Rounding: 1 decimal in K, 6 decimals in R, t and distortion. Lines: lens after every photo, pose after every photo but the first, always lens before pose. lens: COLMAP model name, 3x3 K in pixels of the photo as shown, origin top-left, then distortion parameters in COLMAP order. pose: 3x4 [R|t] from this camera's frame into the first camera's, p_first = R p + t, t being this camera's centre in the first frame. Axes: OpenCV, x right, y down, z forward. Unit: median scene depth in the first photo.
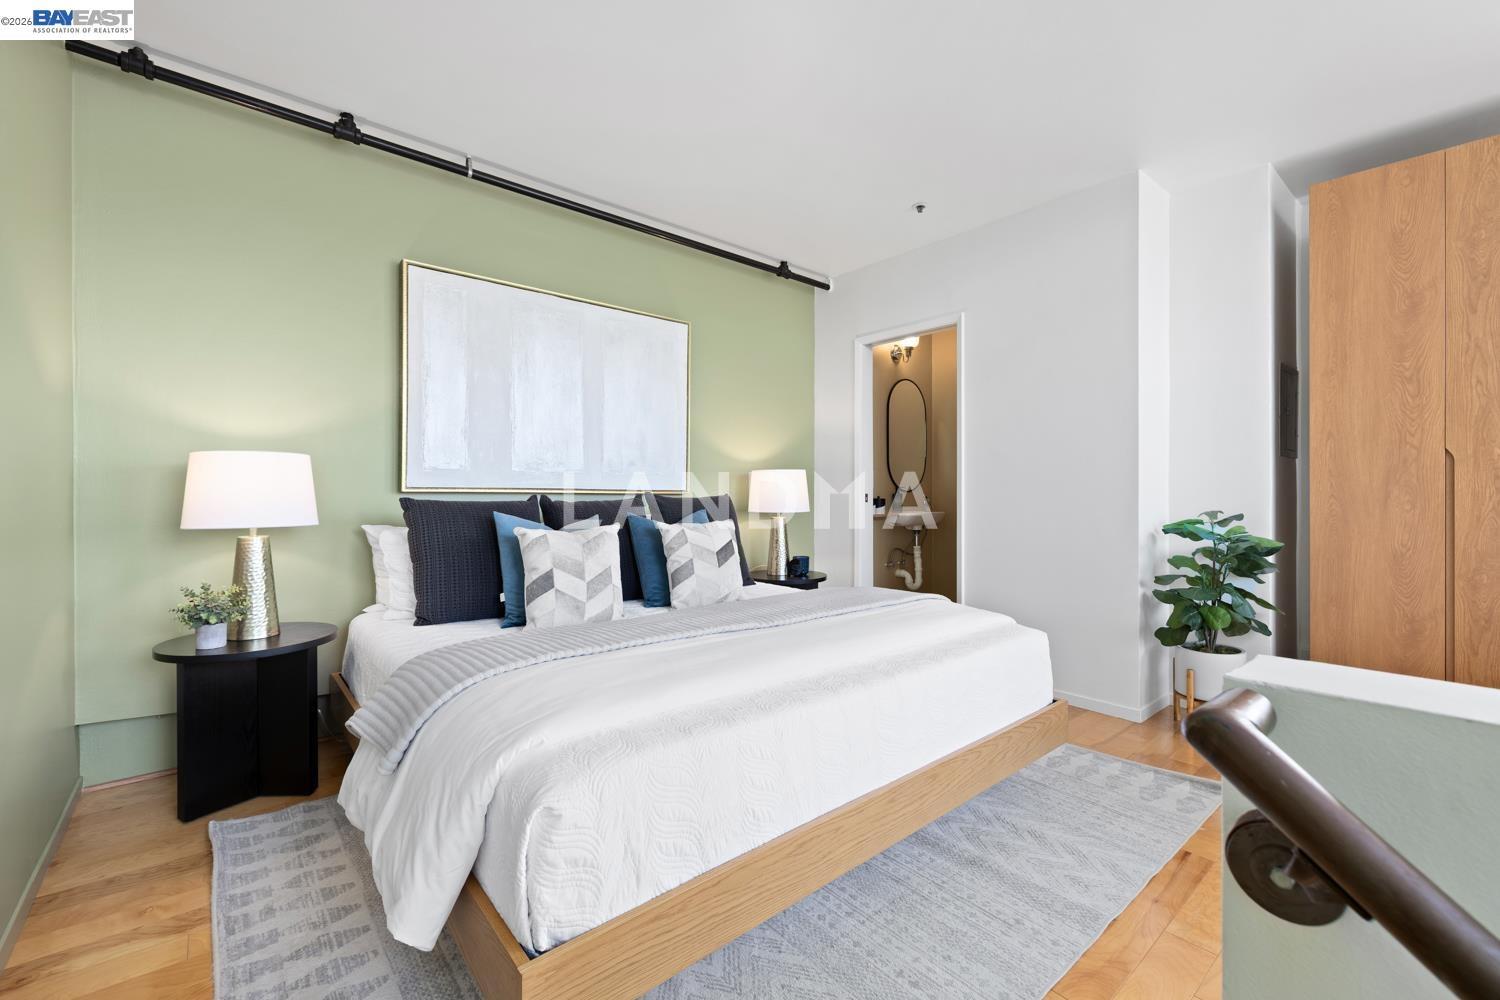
lens RADIAL K [[634.4, 0, 744.0], [0, 634.4, 496.5], [0, 0, 1]] dist [0.000396, -0.000013]
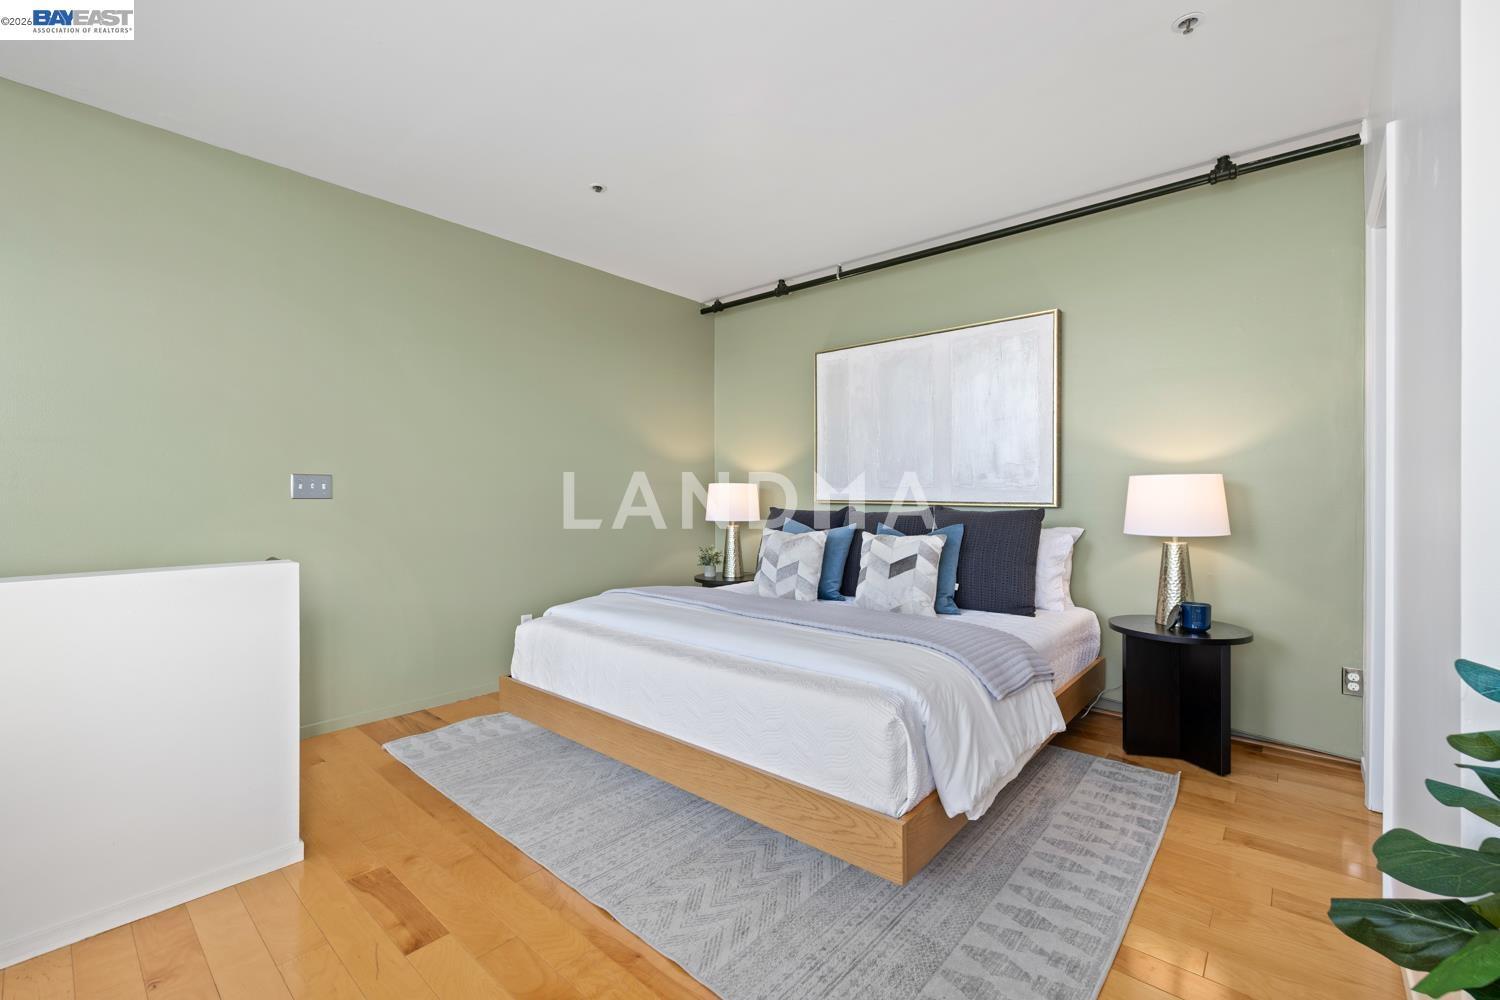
lens RADIAL K [[634.4, 0, 744.0], [0, 634.4, 496.5], [0, 0, 1]] dist [0.000396, -0.000013]
pose [[0.149681, -0.006367, -0.988714, 0.955352], [-0.008169, 0.999937, -0.007676, -0.011797], [0.988701, 0.009226, 0.149619, 0.608533]]
